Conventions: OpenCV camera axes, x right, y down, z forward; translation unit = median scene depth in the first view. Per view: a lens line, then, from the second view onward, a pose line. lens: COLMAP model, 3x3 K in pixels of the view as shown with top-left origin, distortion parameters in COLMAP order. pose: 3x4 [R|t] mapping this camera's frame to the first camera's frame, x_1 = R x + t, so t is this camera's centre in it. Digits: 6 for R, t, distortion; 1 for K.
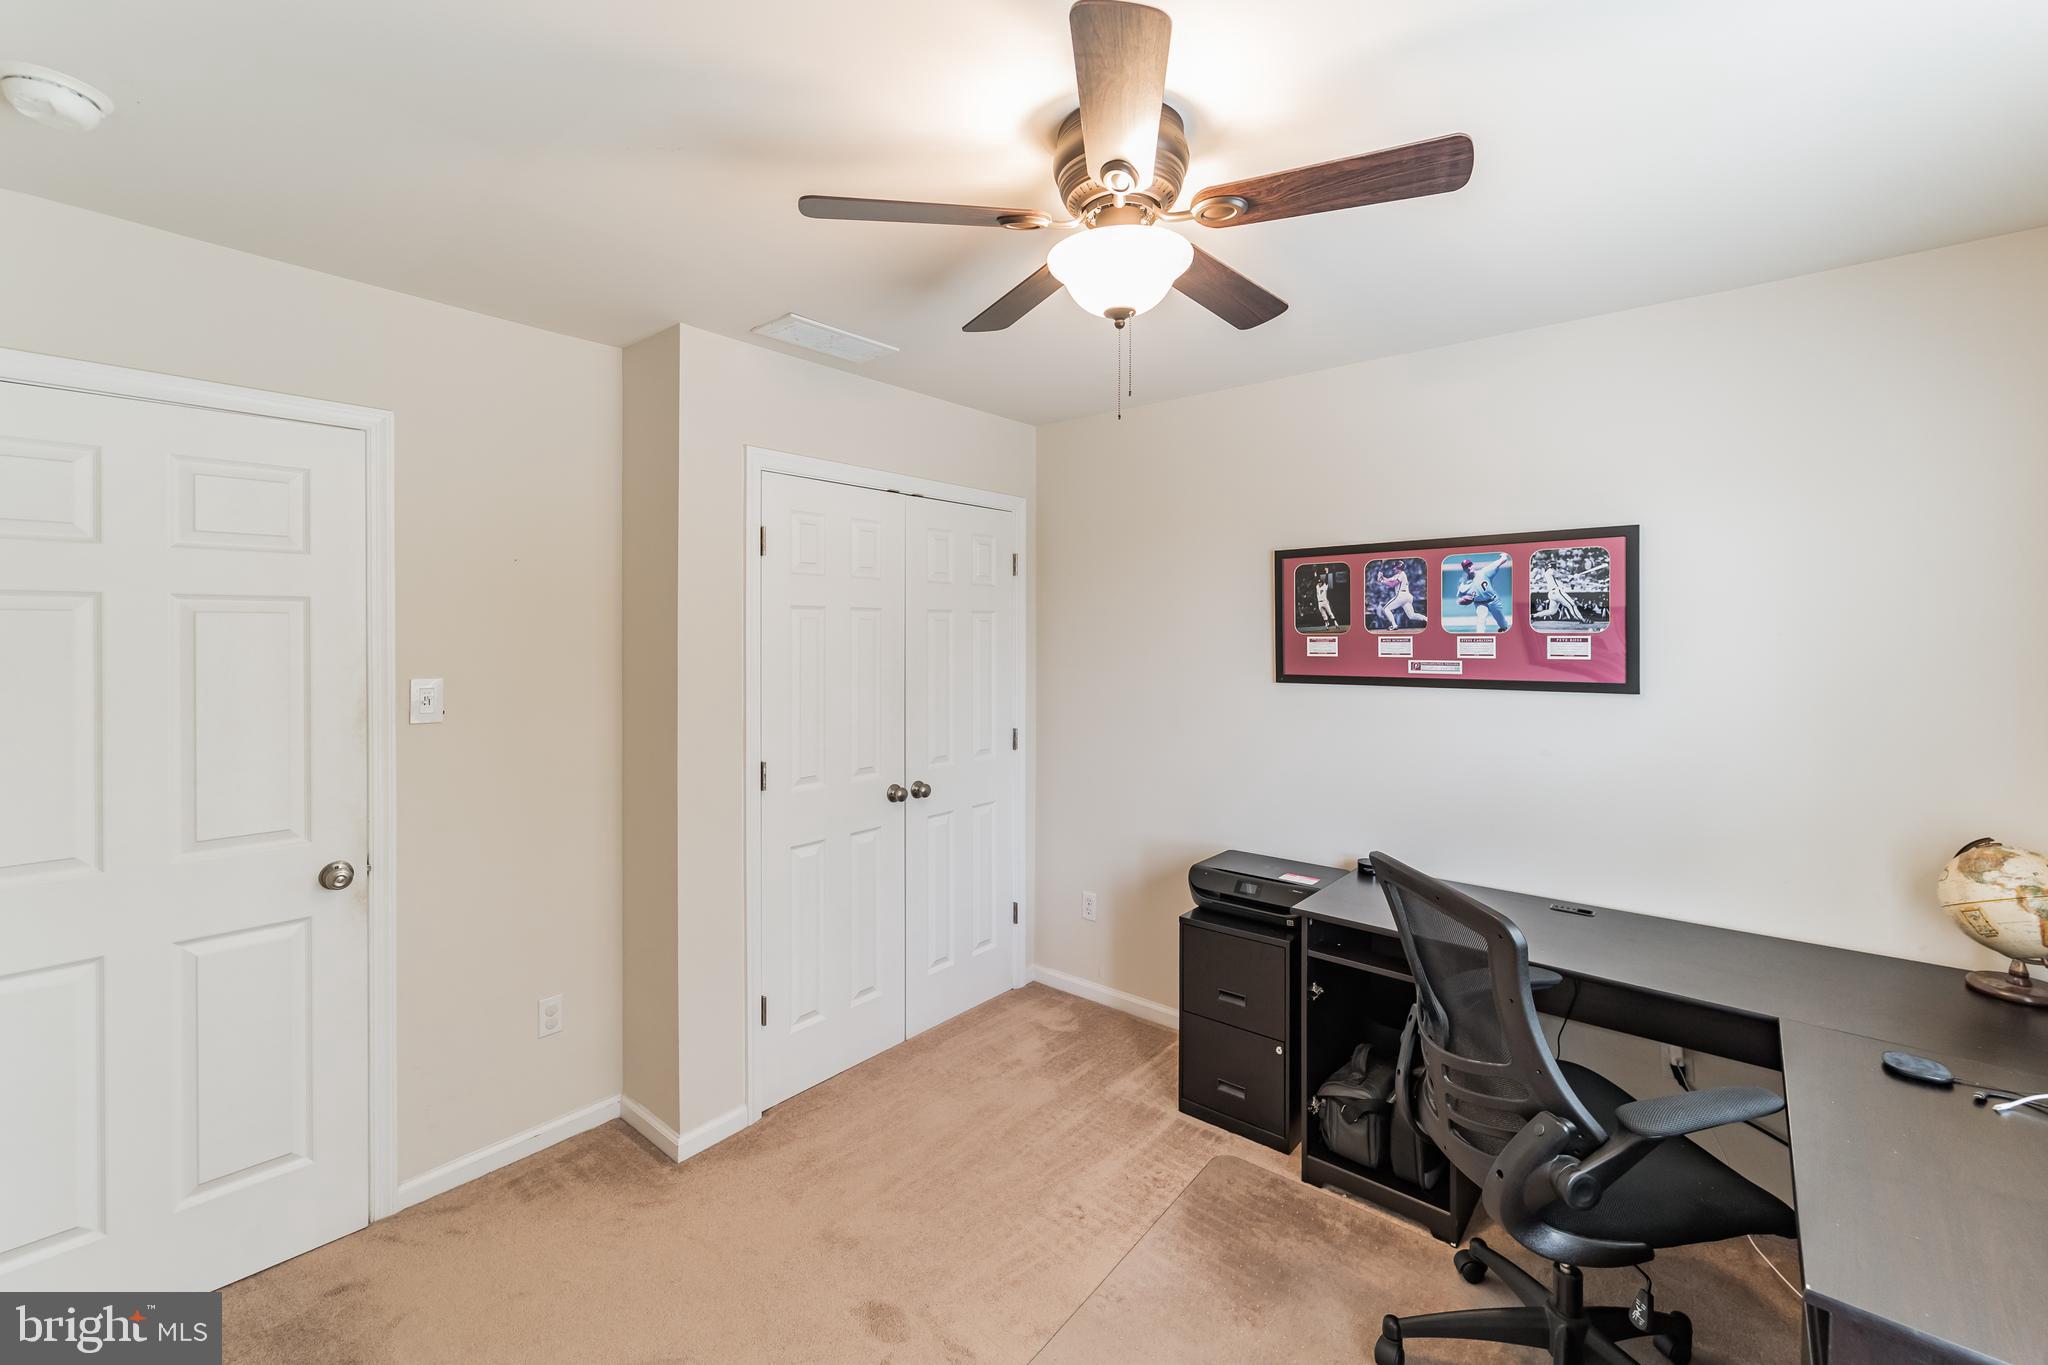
lens RADIAL K [[848.4, 0, 1033.8], [0, 848.4, 629.5], [0, 0, 1]] dist [0.000037, -0.000074]
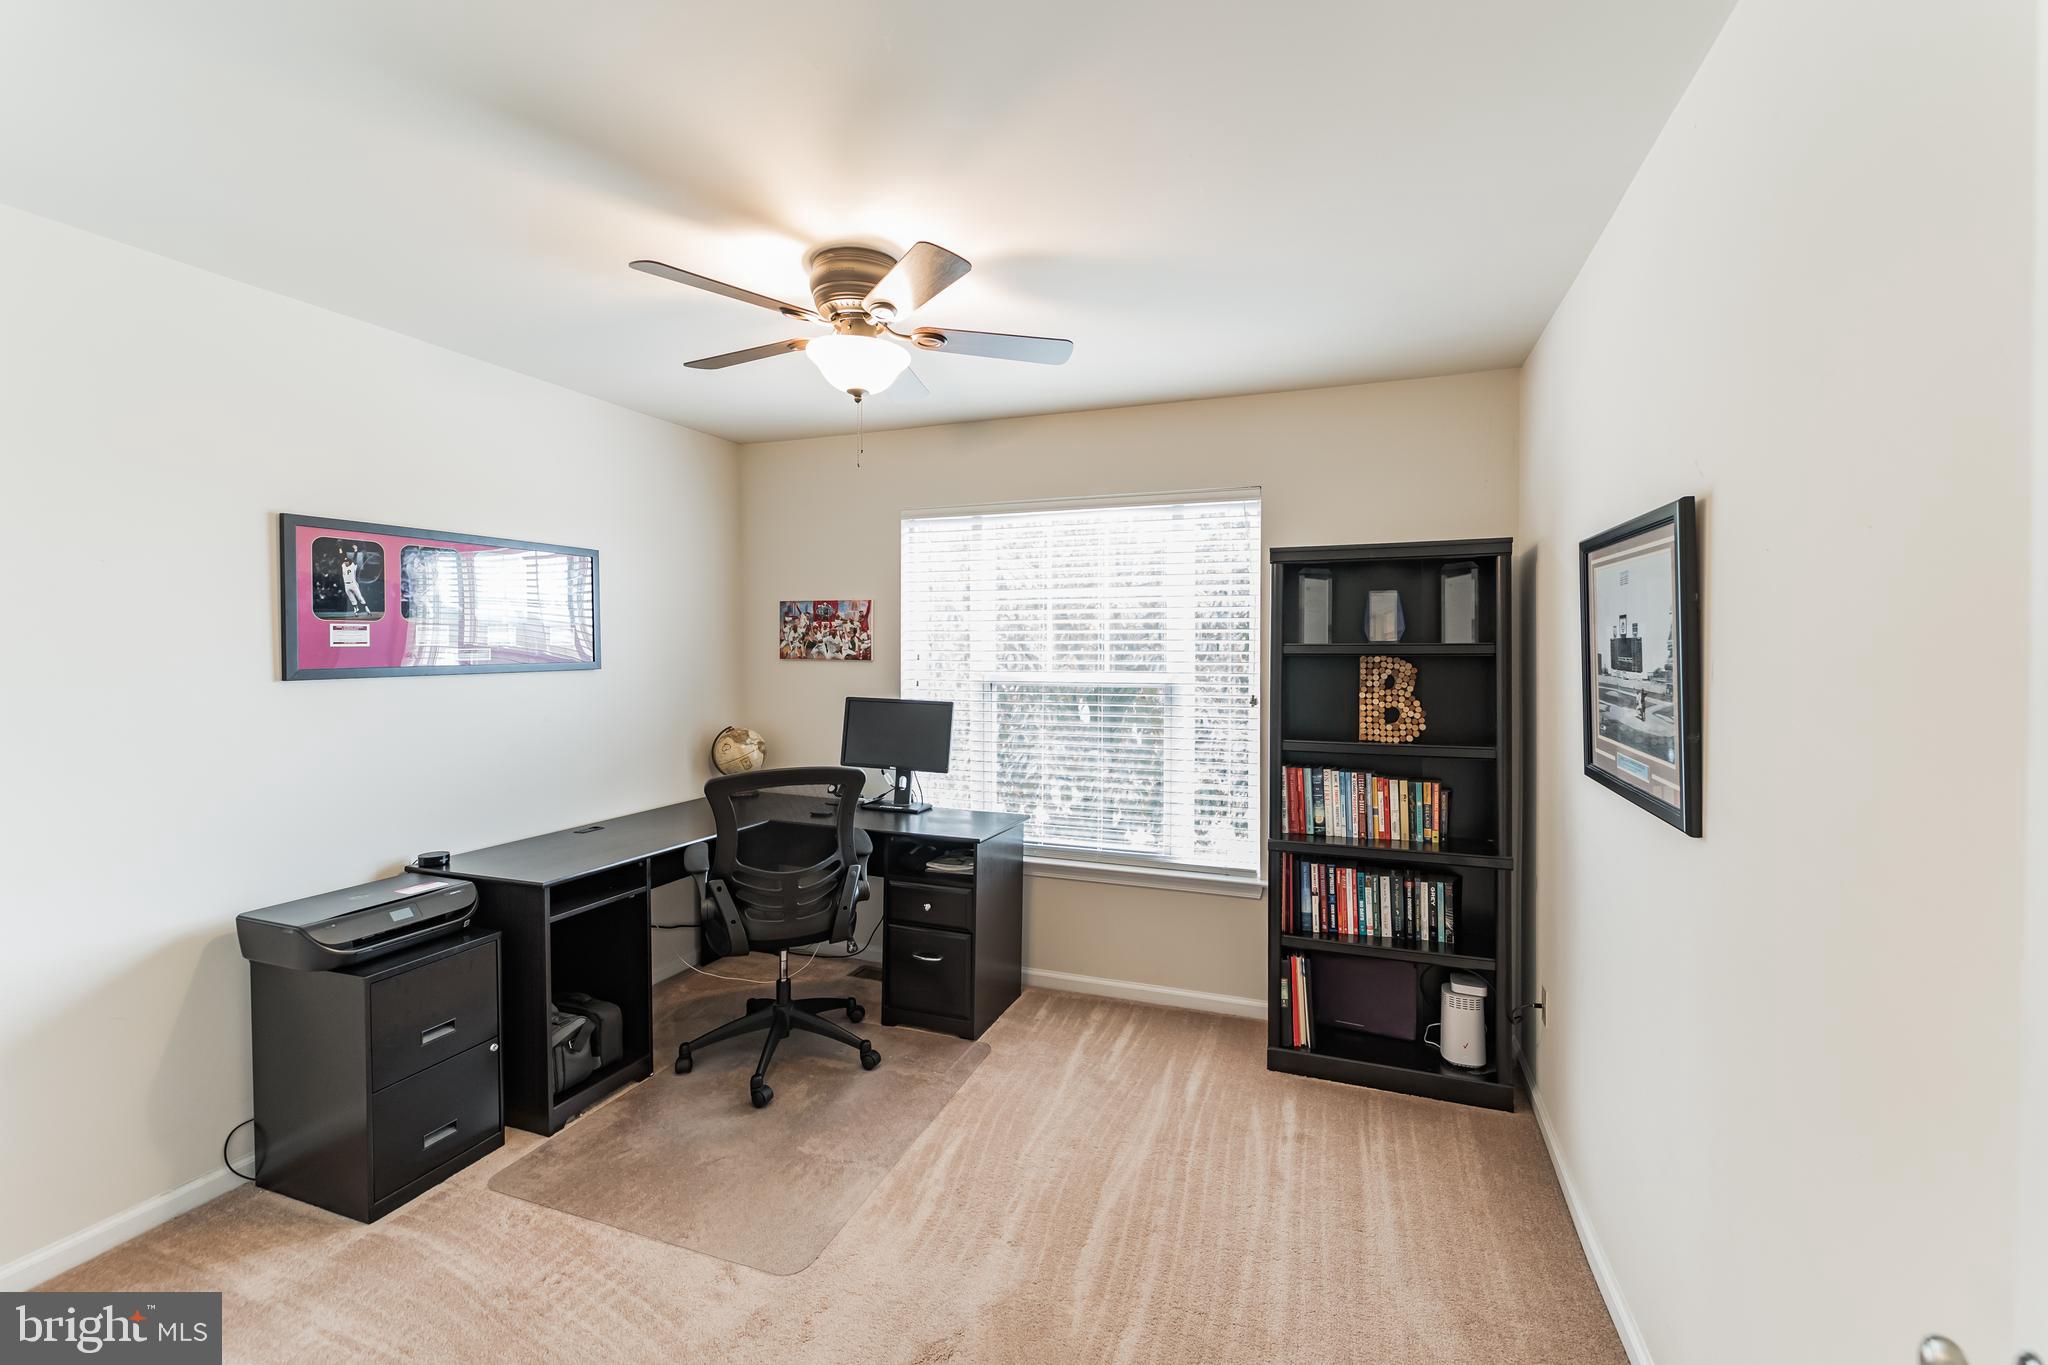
lens RADIAL K [[864.1, 0, 1029.5], [0, 864.1, 634.6], [0, 0, 1]] dist [-0.010381, 0.000549]
pose [[-0.332172, 0.012404, 0.943137, -0.723105], [-0.003594, 0.999890, -0.014416, 0.029735], [-0.943212, -0.008178, -0.332090, 0.639875]]
